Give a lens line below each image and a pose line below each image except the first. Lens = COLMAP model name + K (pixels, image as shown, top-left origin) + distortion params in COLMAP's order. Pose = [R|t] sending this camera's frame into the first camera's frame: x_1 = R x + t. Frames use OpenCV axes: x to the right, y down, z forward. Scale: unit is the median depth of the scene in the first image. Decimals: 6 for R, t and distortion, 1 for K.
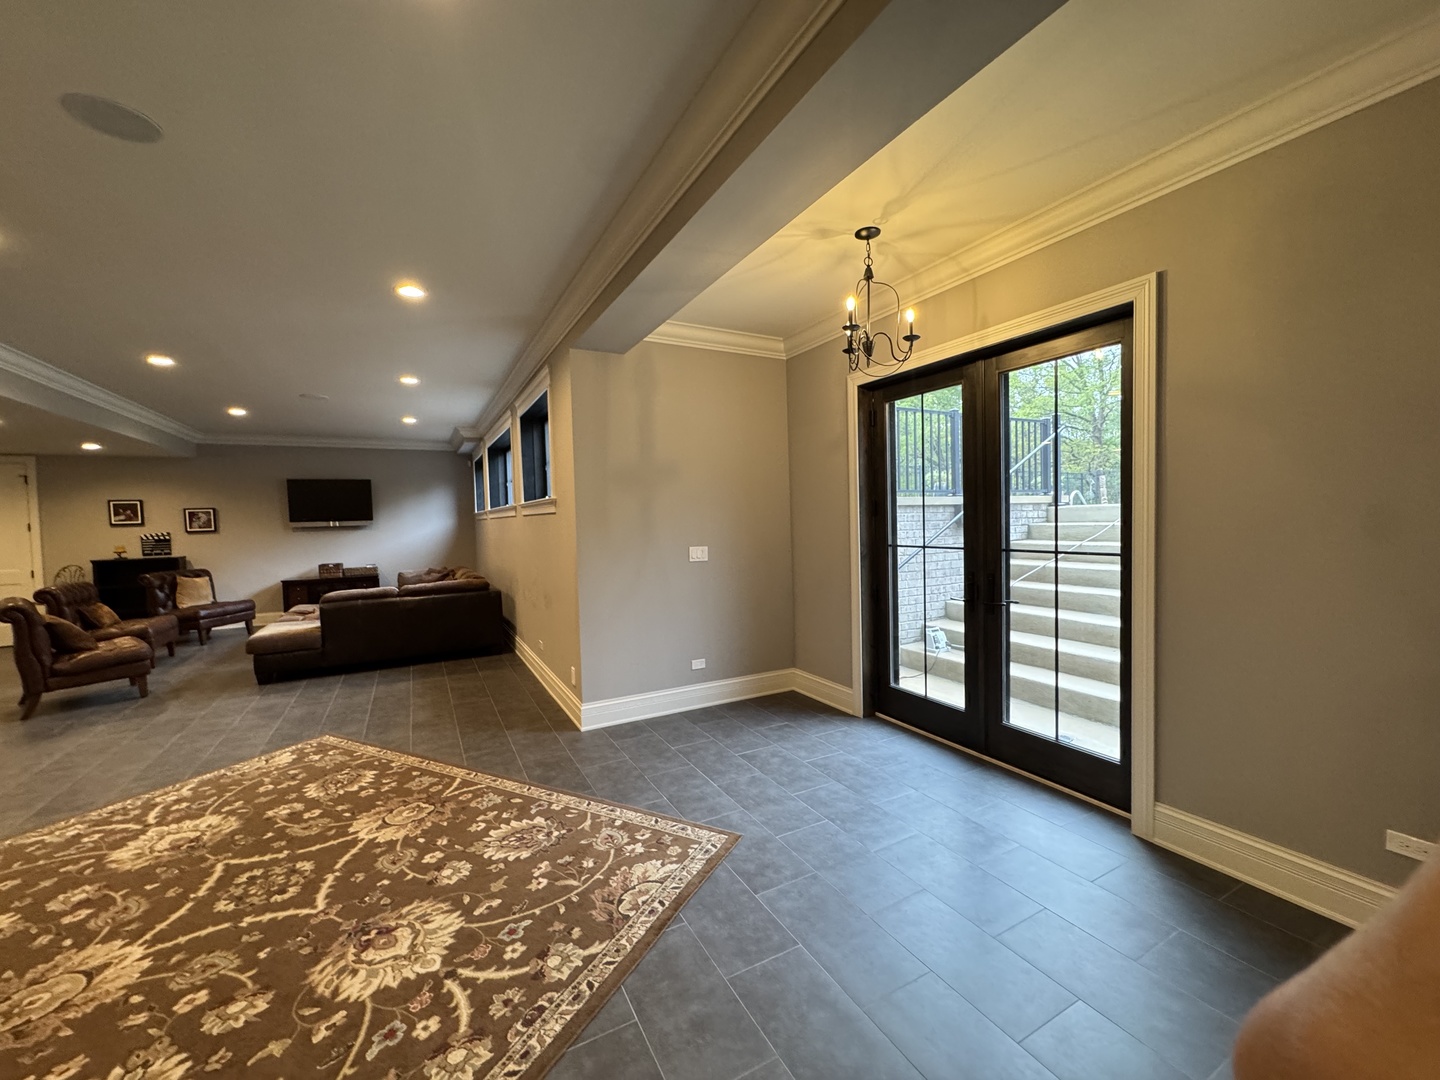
lens RADIAL K [[574.4, 0, 720.0], [0, 574.4, 540.0], [0, 0, 1]] dist [-0.000821, -0.000119]
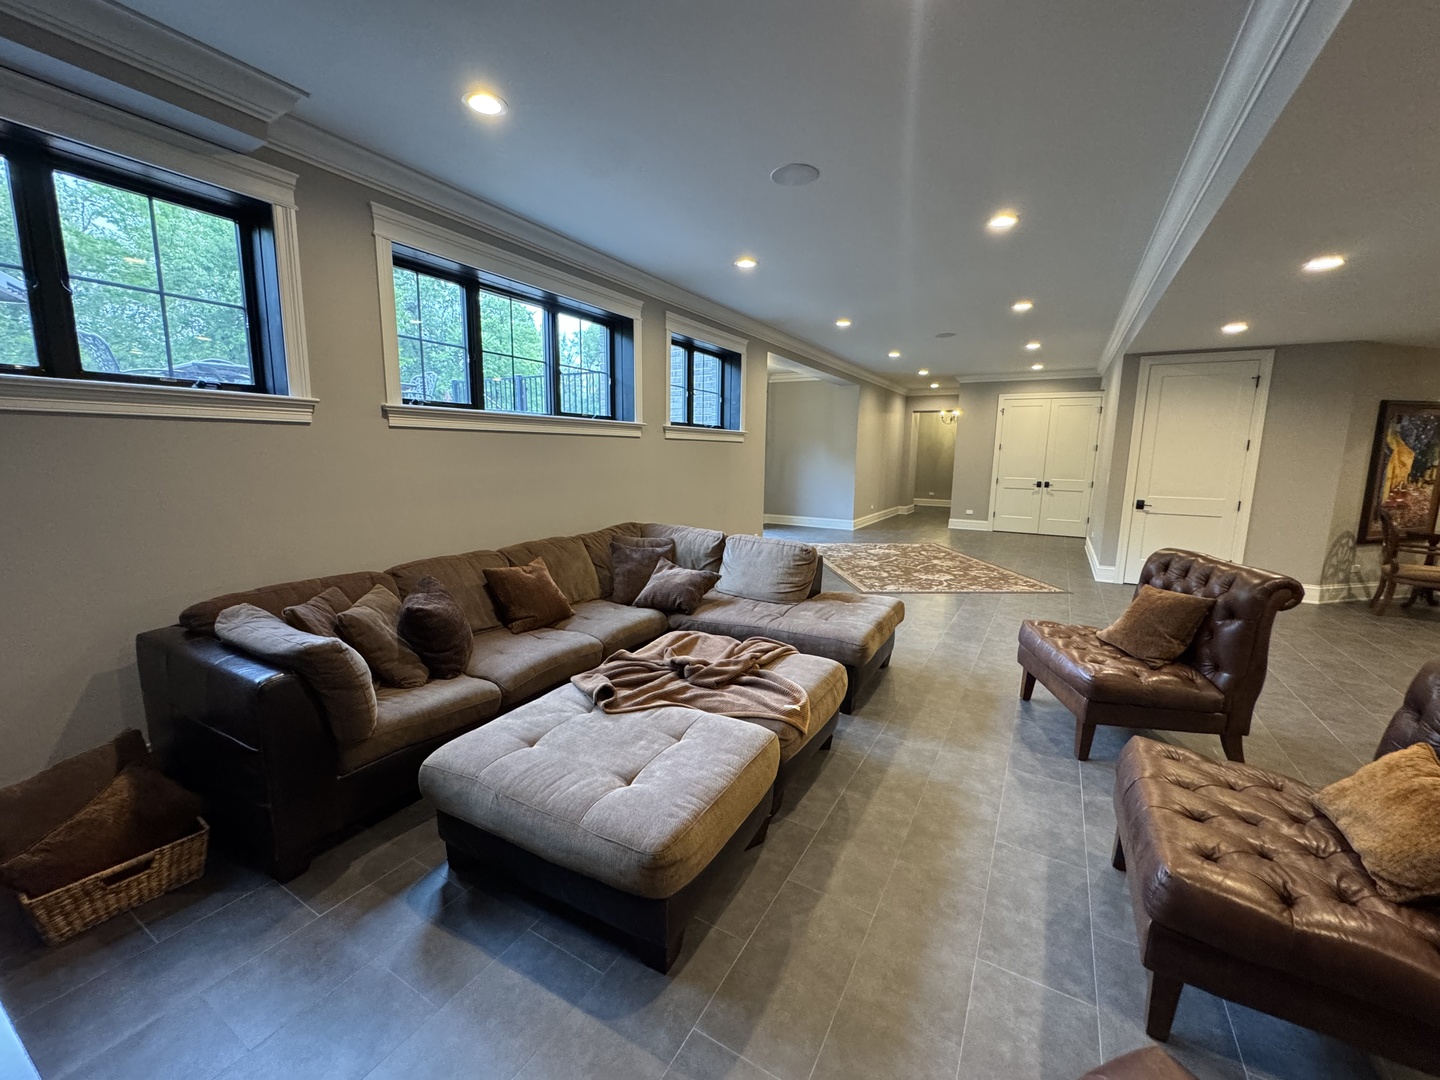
lens RADIAL K [[574.4, 0, 720.0], [0, 574.4, 540.0], [0, 0, 1]] dist [-0.000821, -0.000119]
pose [[-0.522348, -0.111157, 0.845456, -2.025530], [0.033637, 0.988010, 0.150681, -0.028765], [-0.852069, 0.107146, -0.512346, 2.417425]]
